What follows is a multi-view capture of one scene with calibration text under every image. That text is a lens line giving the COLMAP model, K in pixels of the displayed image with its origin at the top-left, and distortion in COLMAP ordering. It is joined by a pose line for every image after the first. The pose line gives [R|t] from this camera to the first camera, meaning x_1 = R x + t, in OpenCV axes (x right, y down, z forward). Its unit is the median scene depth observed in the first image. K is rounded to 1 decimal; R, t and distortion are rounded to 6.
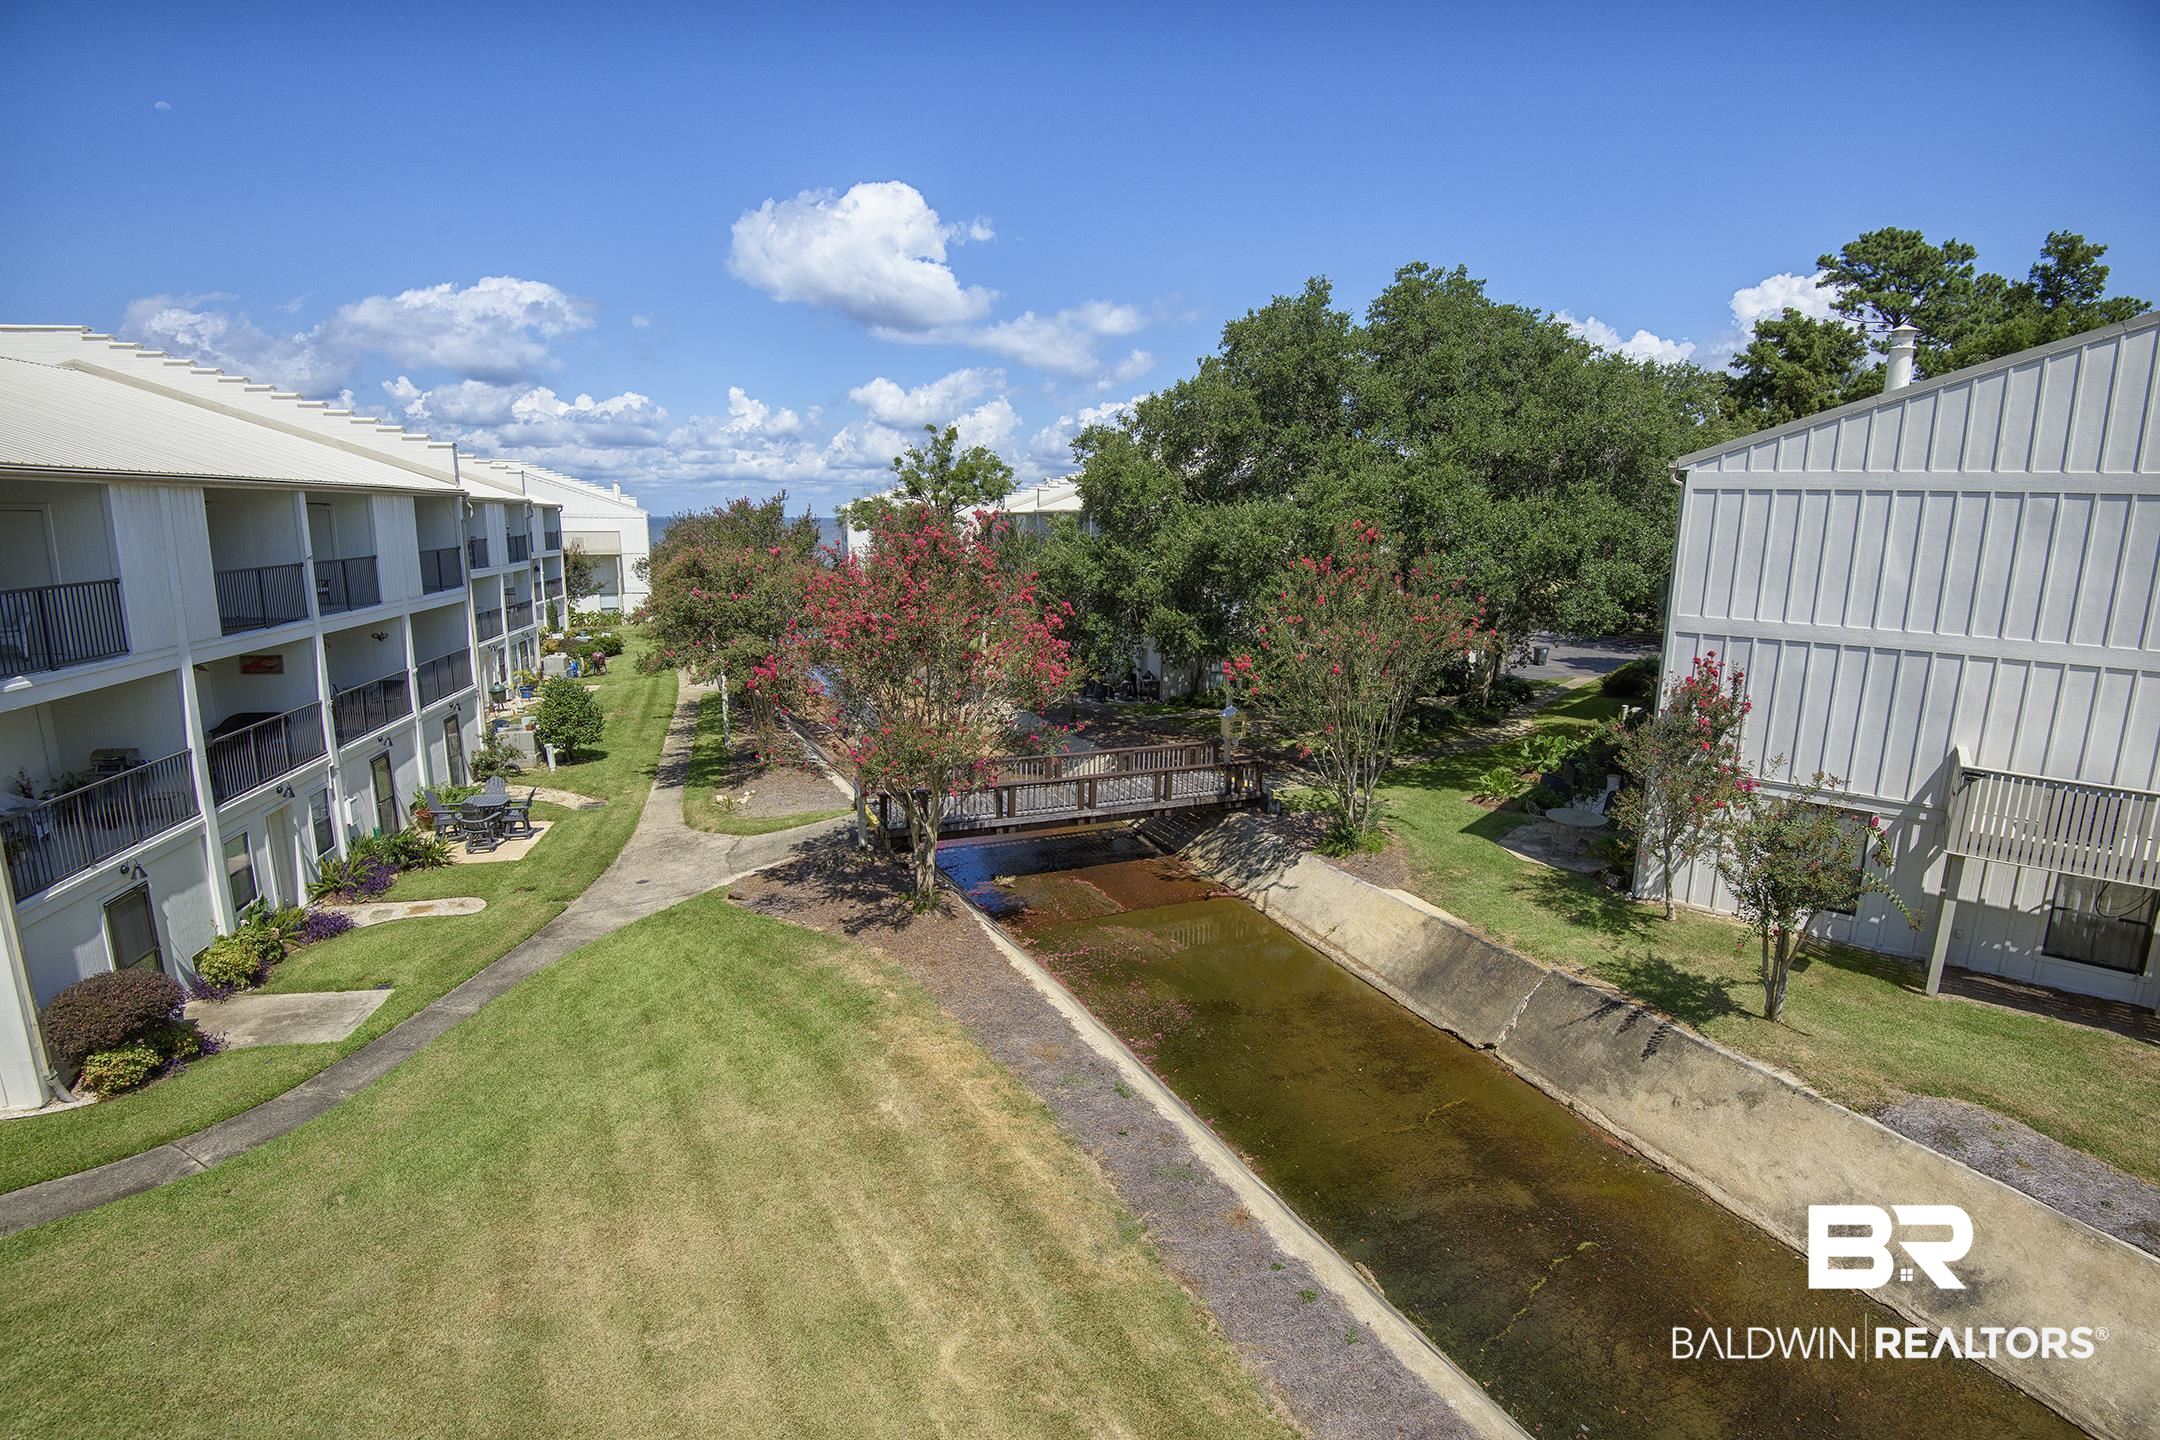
lens RADIAL K [[1007.7, 0, 1080.0], [0, 1007.7, 720.0], [0, 0, 1]] dist [-0.002022, -0.030657]
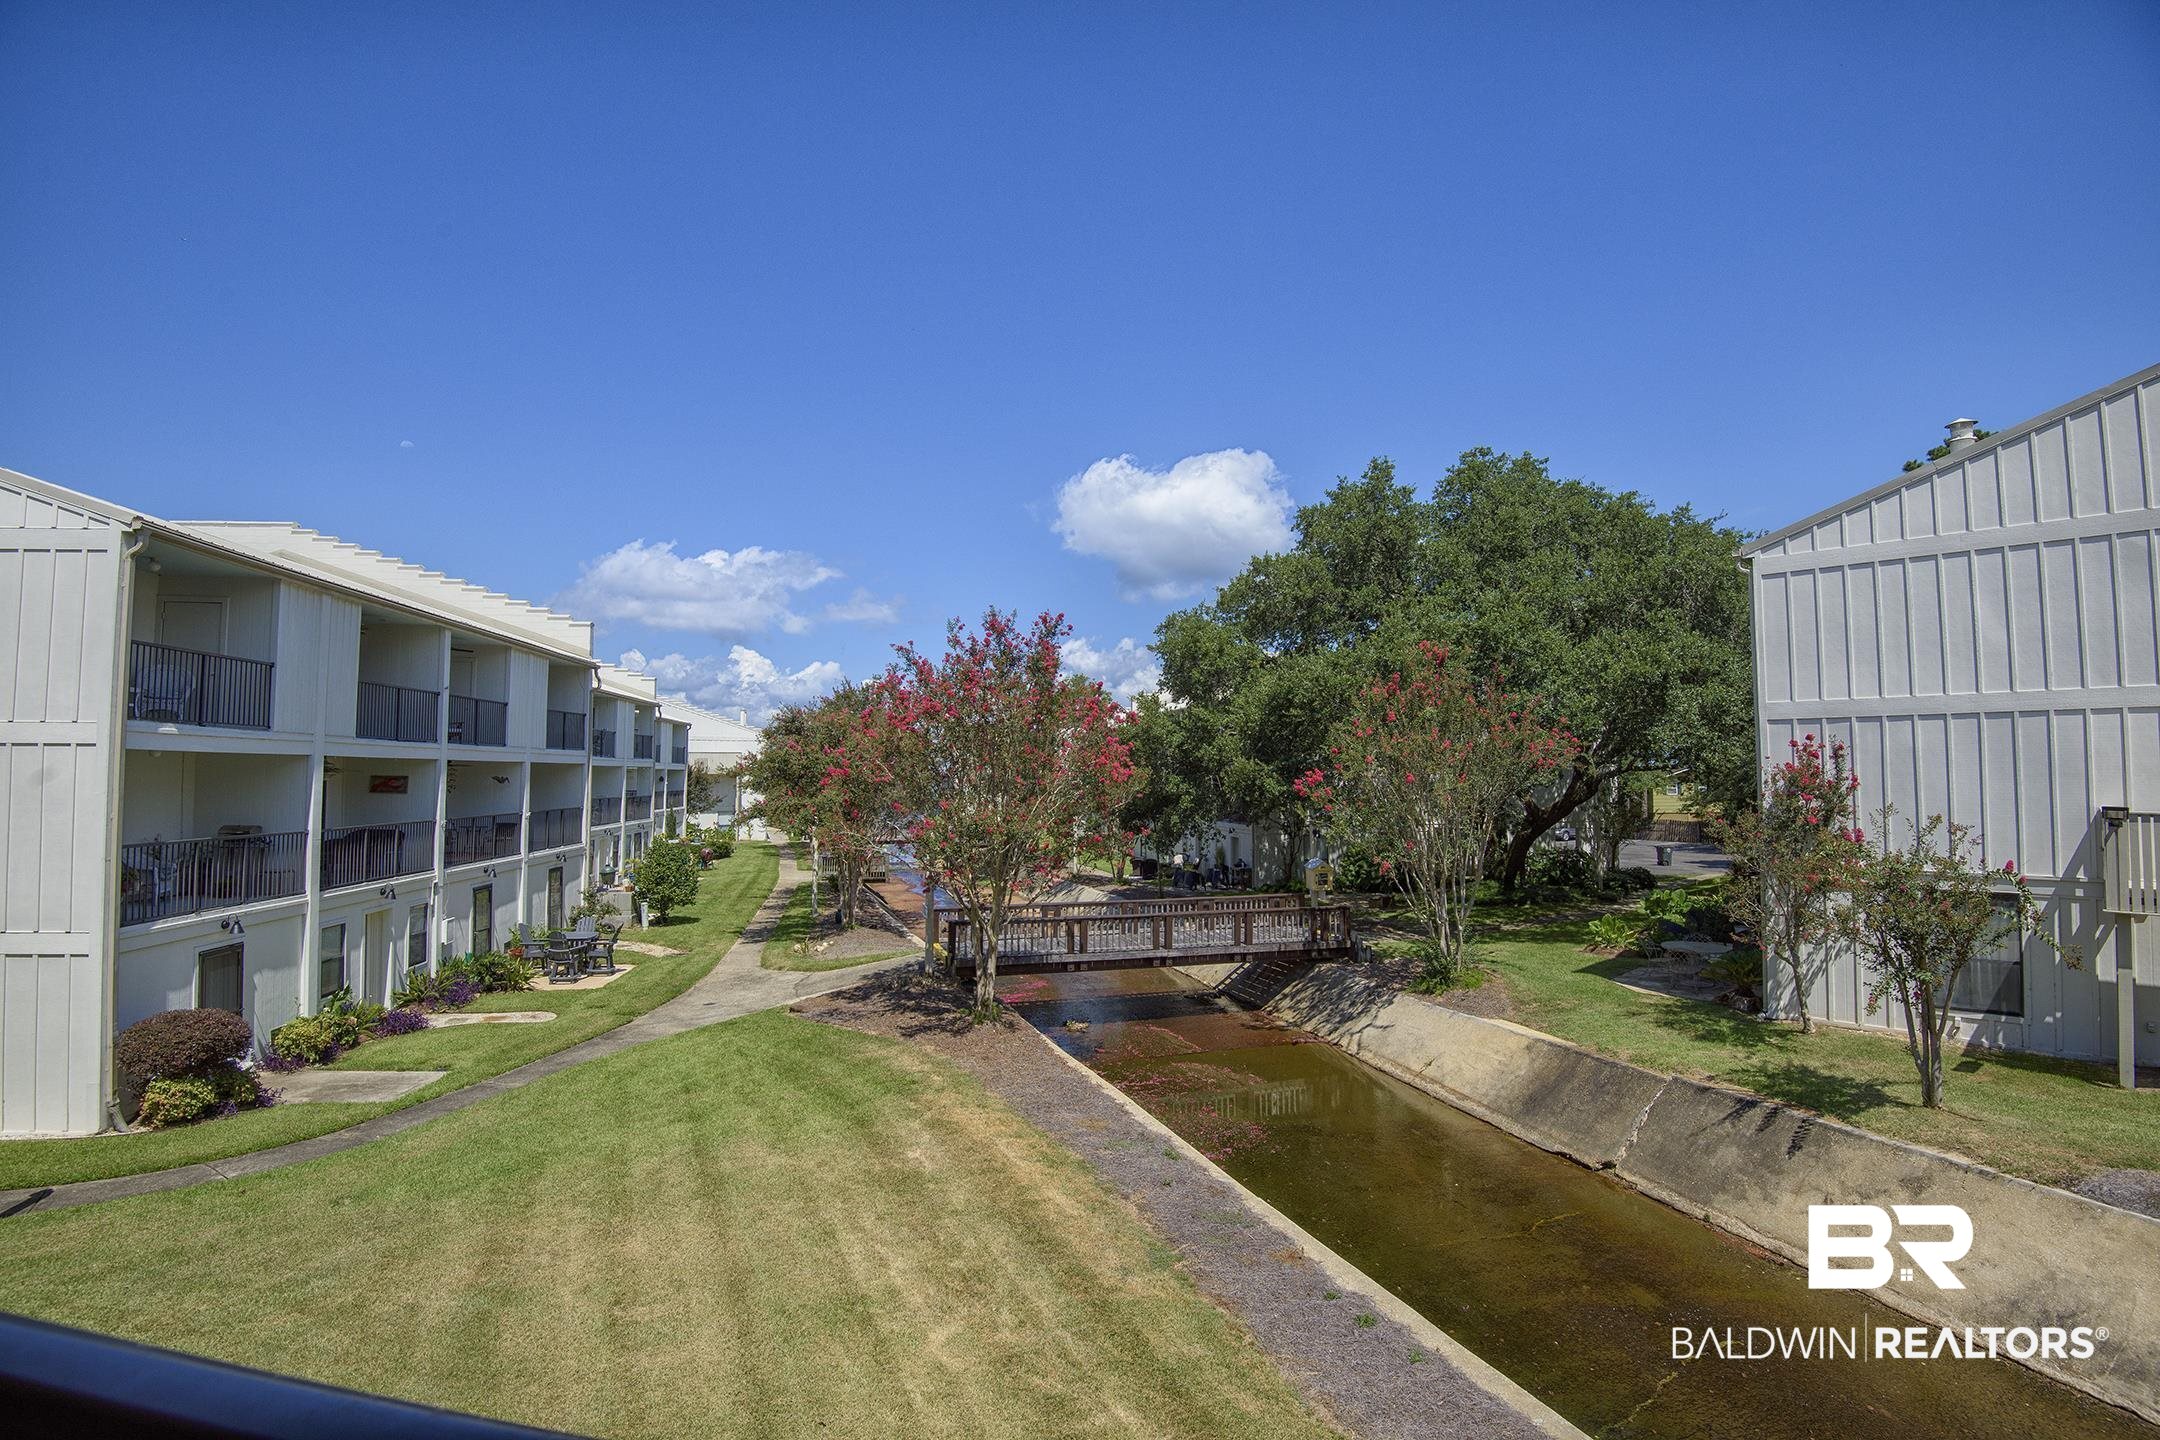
lens RADIAL K [[1007.1, 0, 1080.0], [0, 1007.1, 720.0], [0, 0, 1]] dist [-0.001303, -0.033660]
pose [[0.994174, -0.018557, -0.106182, 0.036192], [-0.008594, 0.968288, -0.249690, 0.123591], [0.107448, 0.249148, 0.962487, 0.012974]]
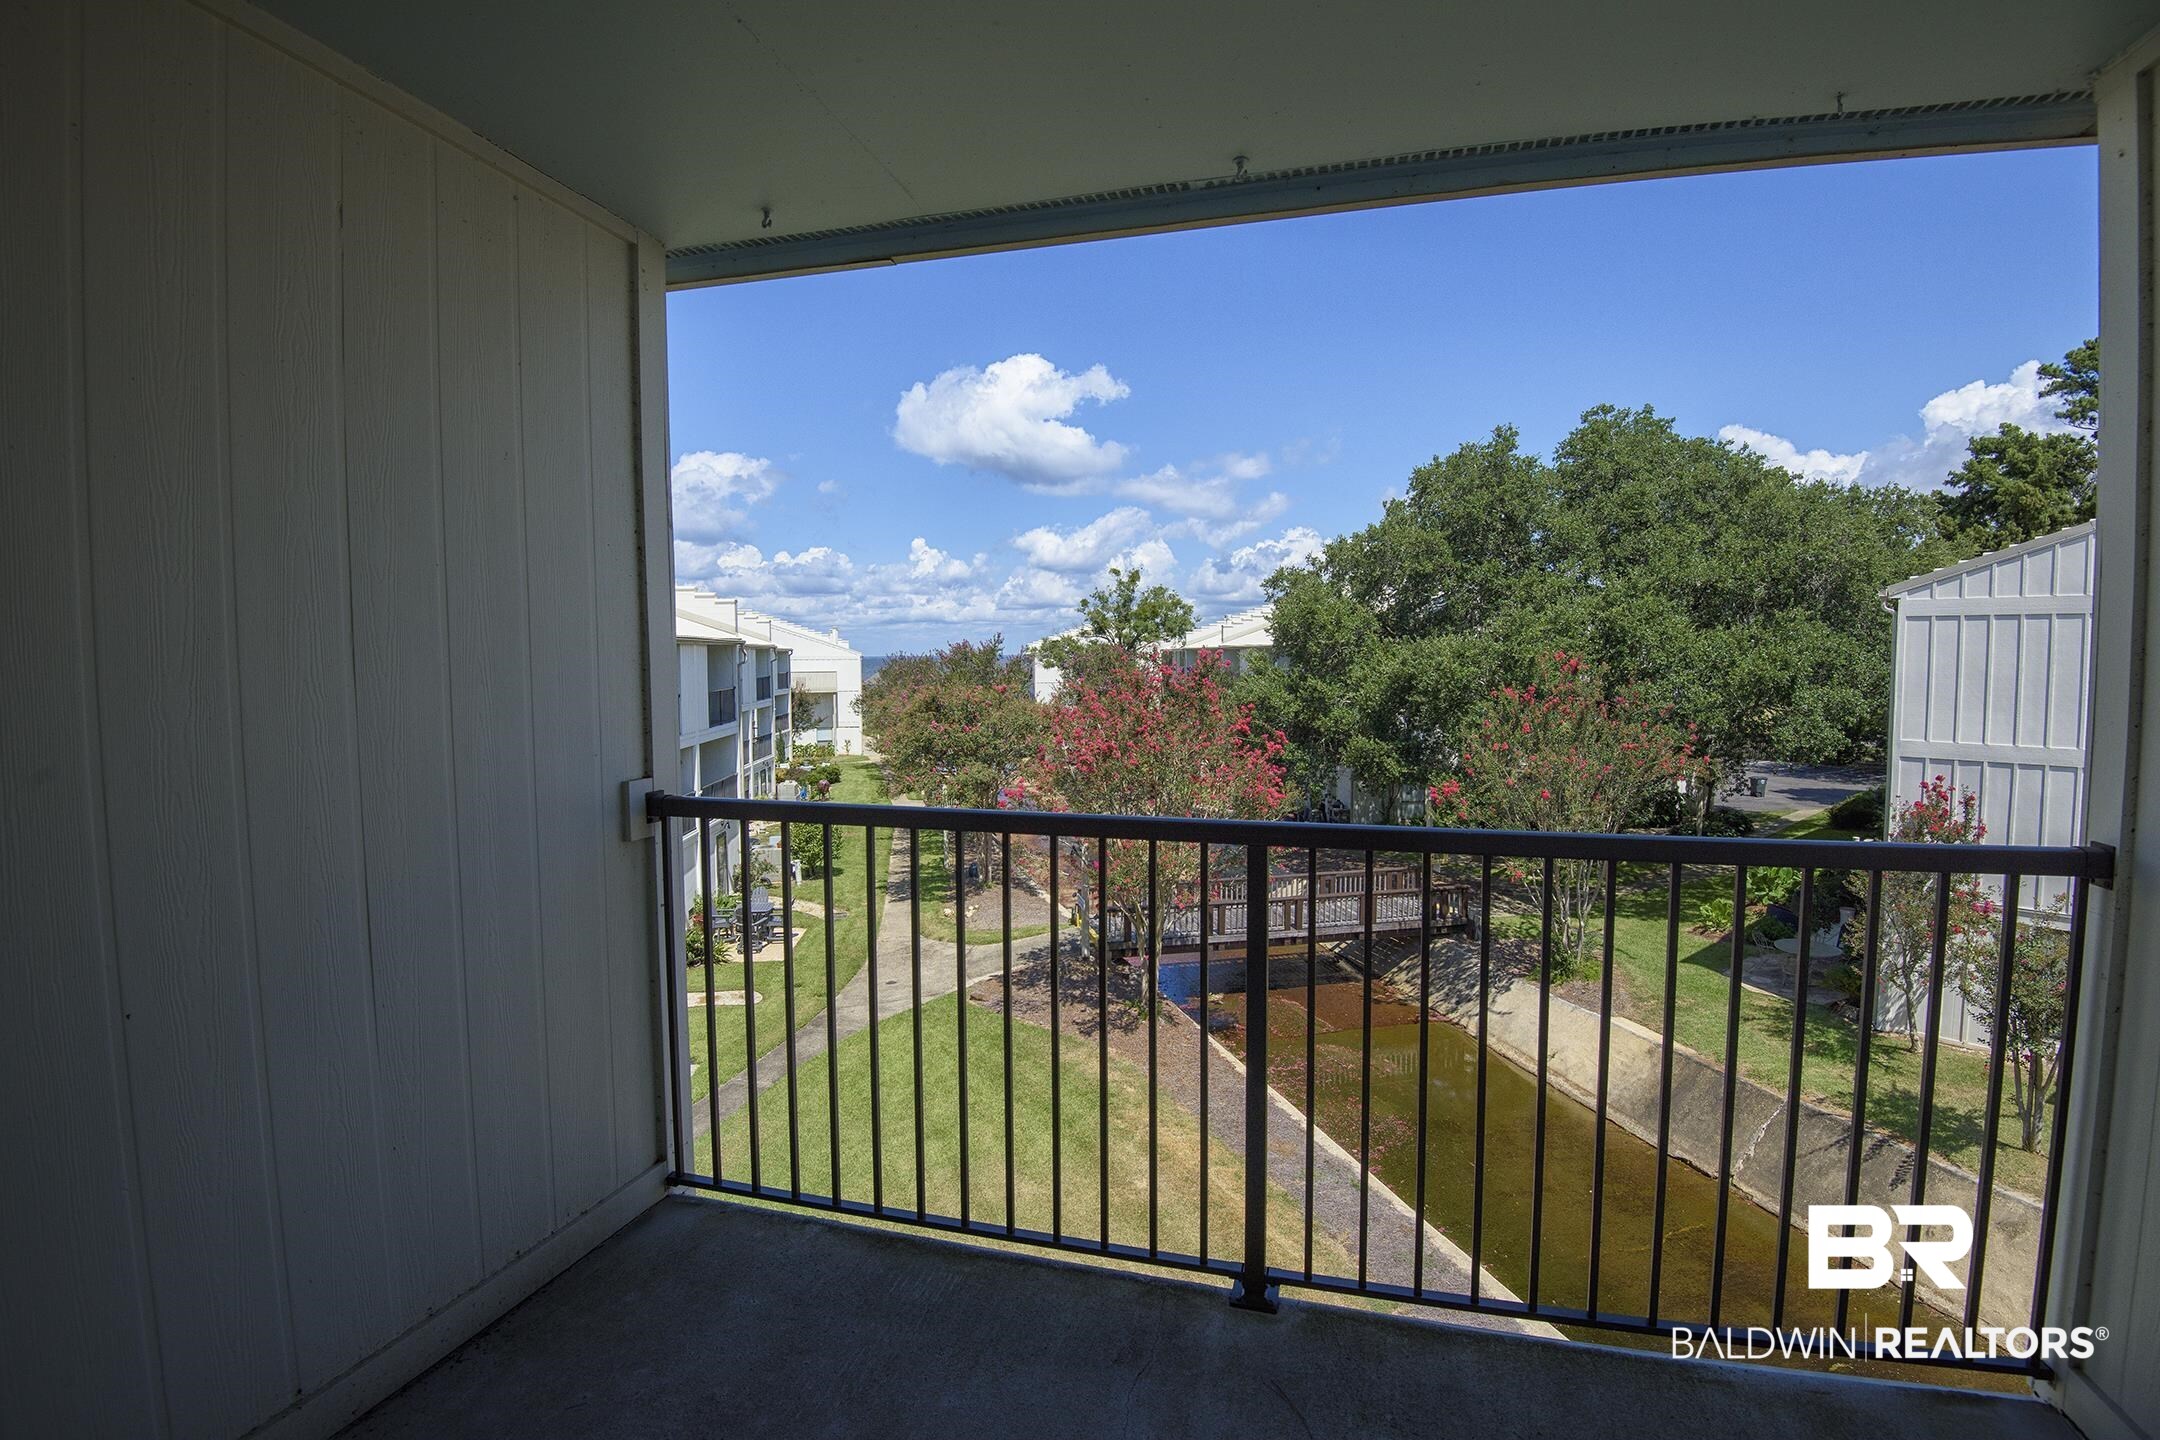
lens RADIAL K [[1007.1, 0, 1080.0], [0, 1007.1, 720.0], [0, 0, 1]] dist [-0.001303, -0.033660]
pose [[0.986204, -0.007092, -0.165384, -0.038858], [-0.014588, 0.991472, -0.129502, 0.012570], [0.164892, 0.130128, 0.977690, -0.083025]]
